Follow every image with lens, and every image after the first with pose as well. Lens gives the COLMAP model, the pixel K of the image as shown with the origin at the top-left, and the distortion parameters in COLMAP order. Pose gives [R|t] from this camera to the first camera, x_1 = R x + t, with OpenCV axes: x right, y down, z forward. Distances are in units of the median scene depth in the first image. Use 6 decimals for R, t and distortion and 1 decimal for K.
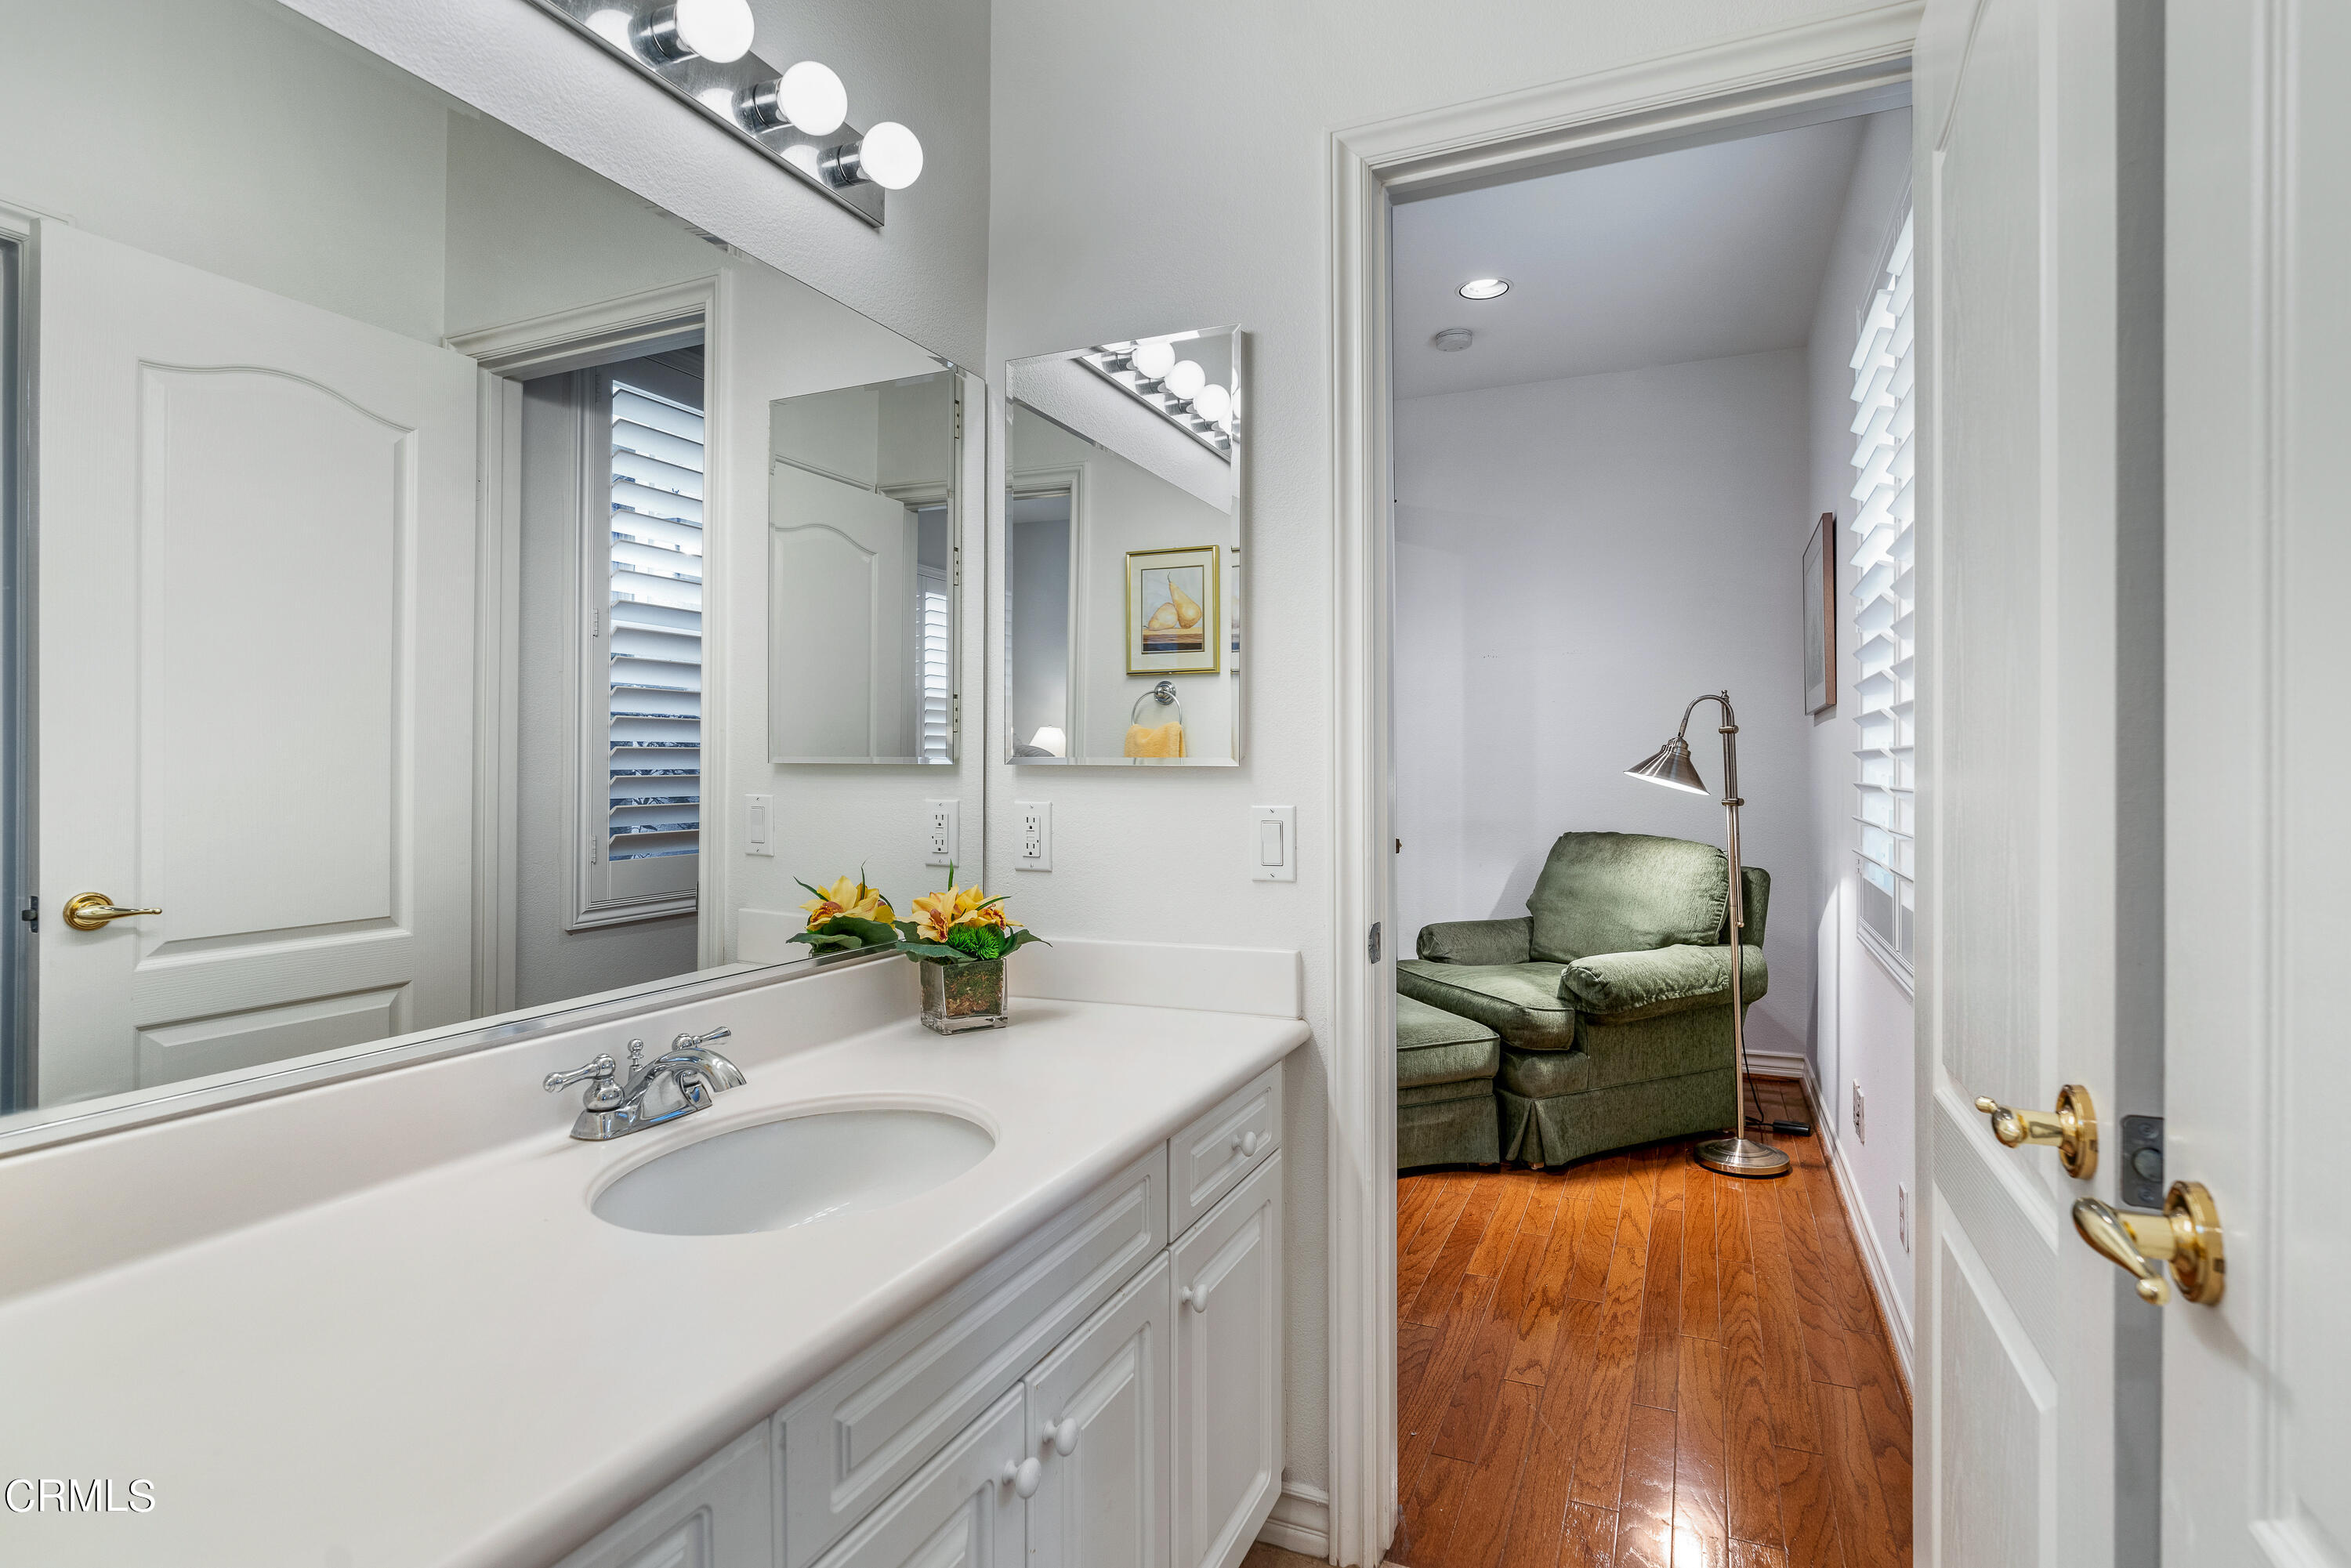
lens RADIAL K [[1124.9, 0, 1195.5], [0, 1124.9, 754.9], [0, 0, 1]] dist [-0.000503, 0.001140]
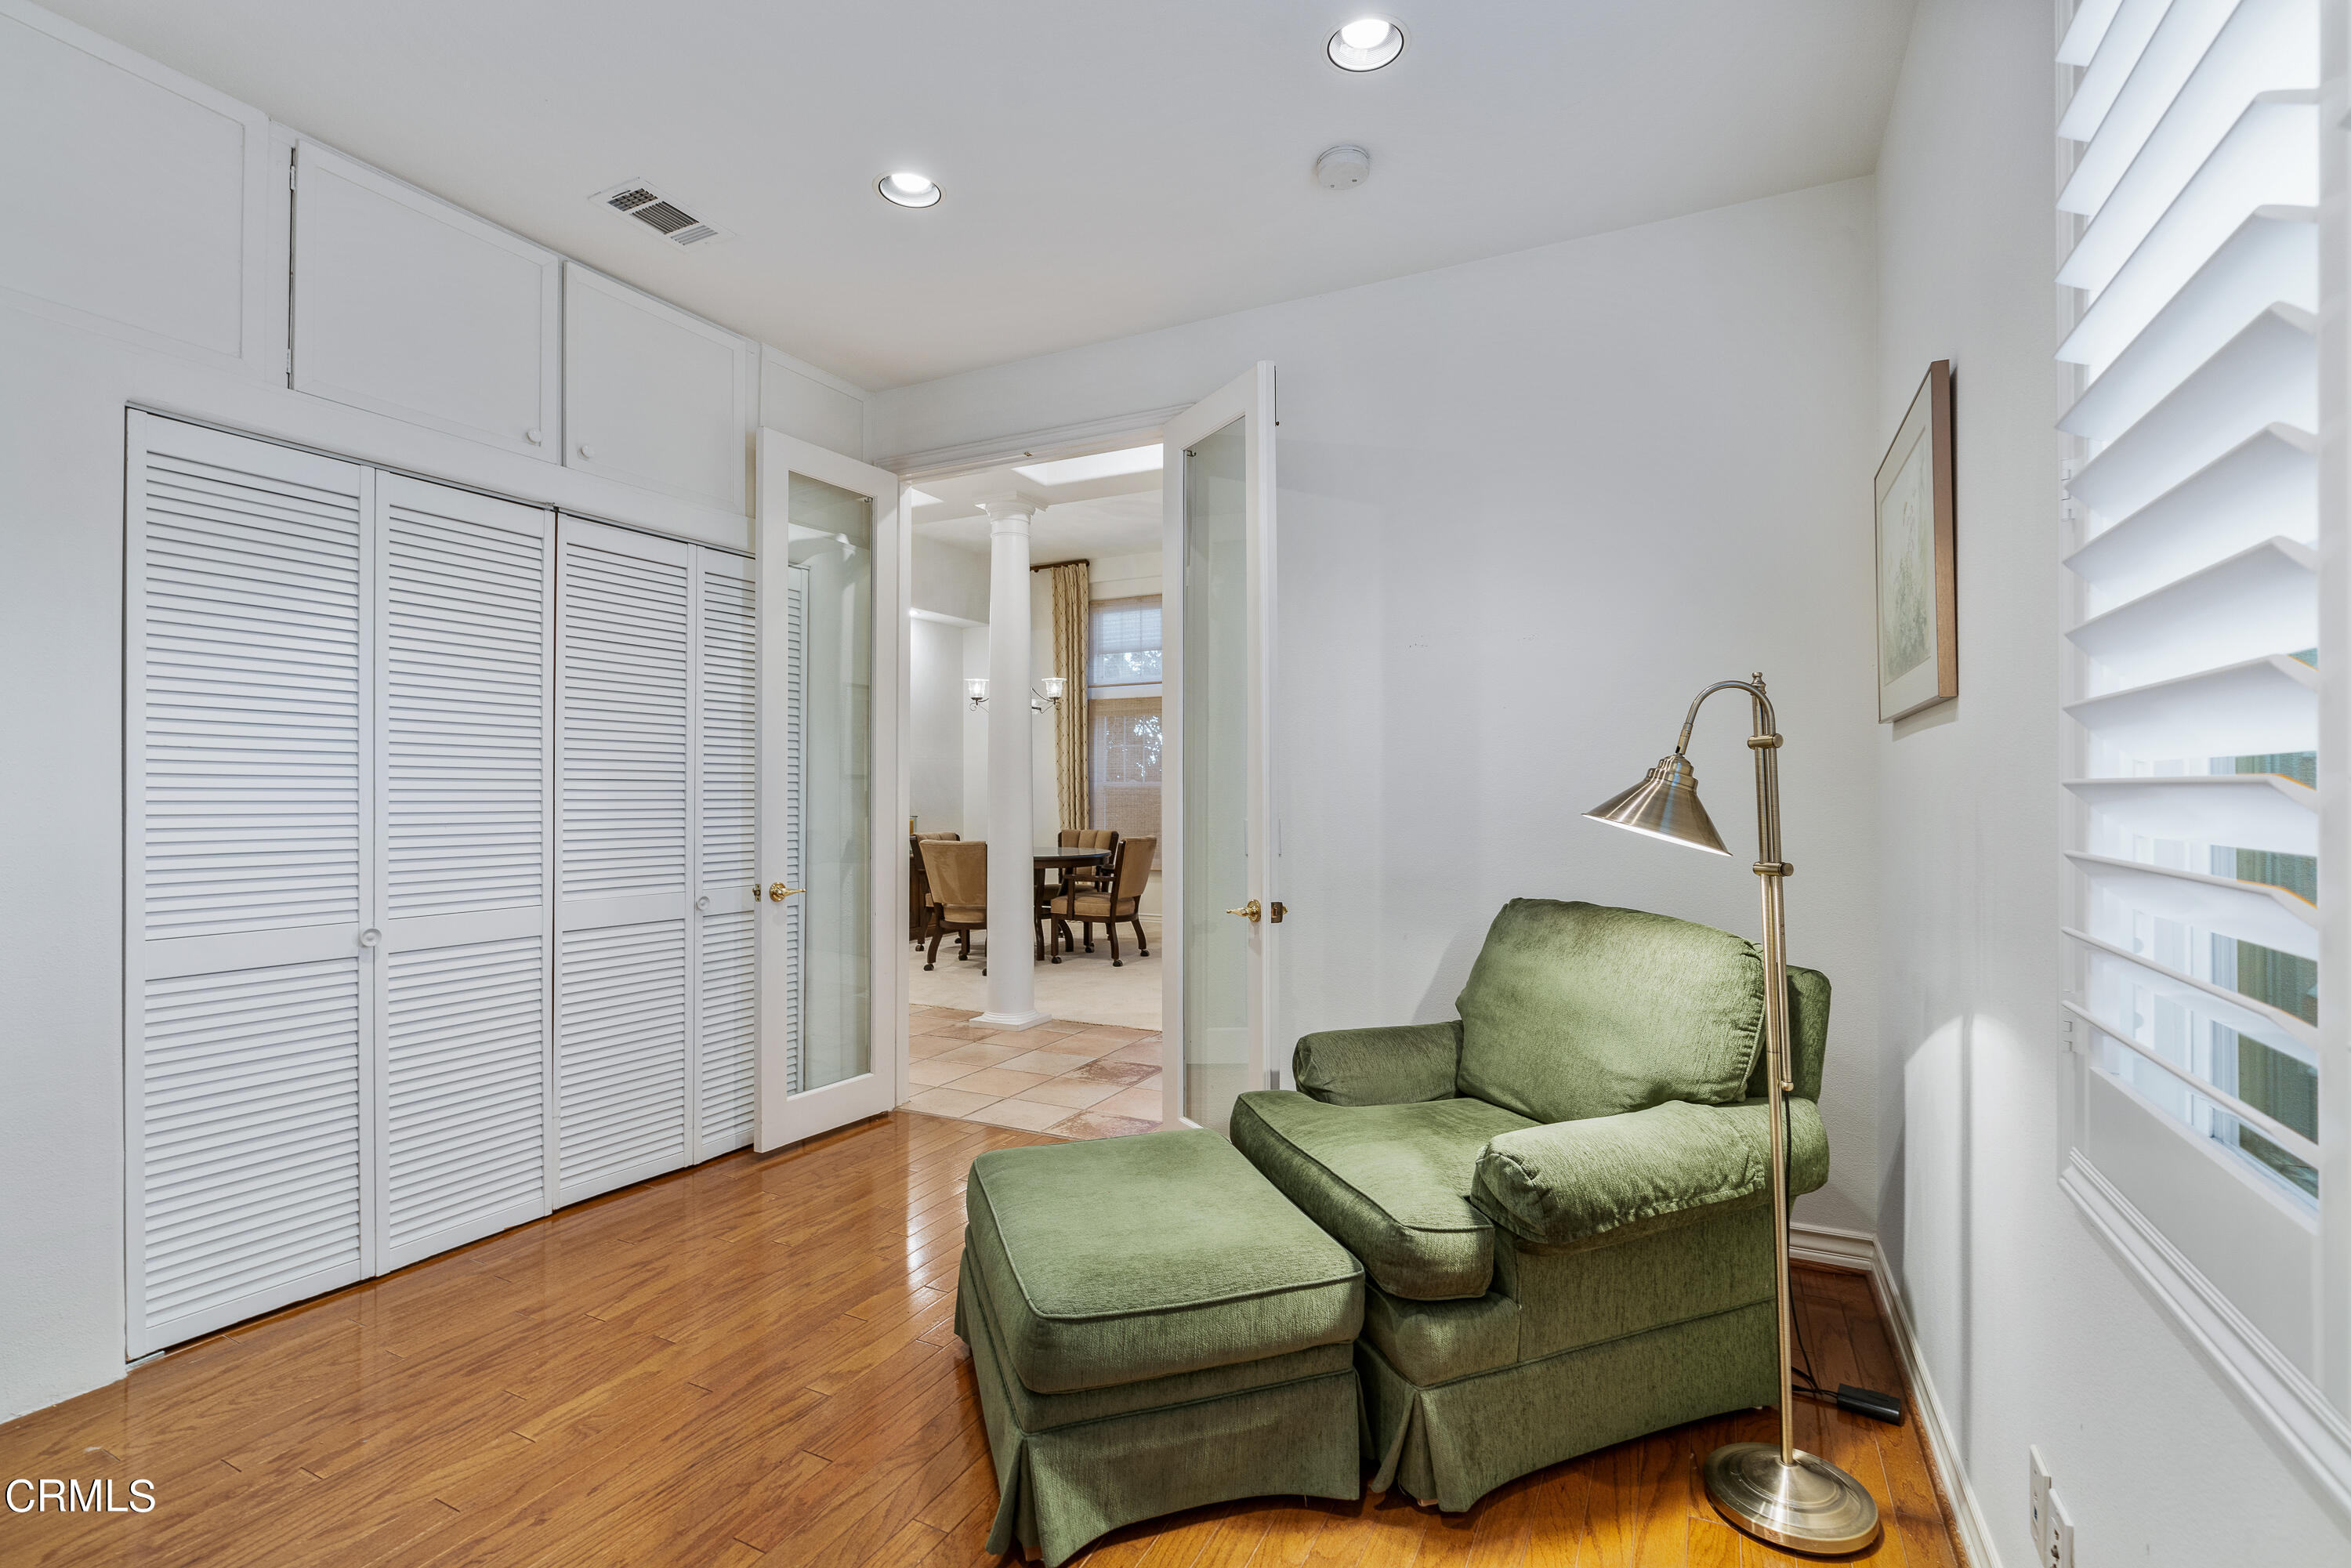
lens RADIAL K [[1077.3, 0, 1190.9], [0, 1077.3, 775.7], [0, 0, 1]] dist [-0.003940, 0.000285]
pose [[0.999443, 0.000210, -0.033382, 0.198910], [-0.000285, 0.999997, -0.002235, -0.003963], [0.033382, 0.002244, 0.999440, 0.440212]]
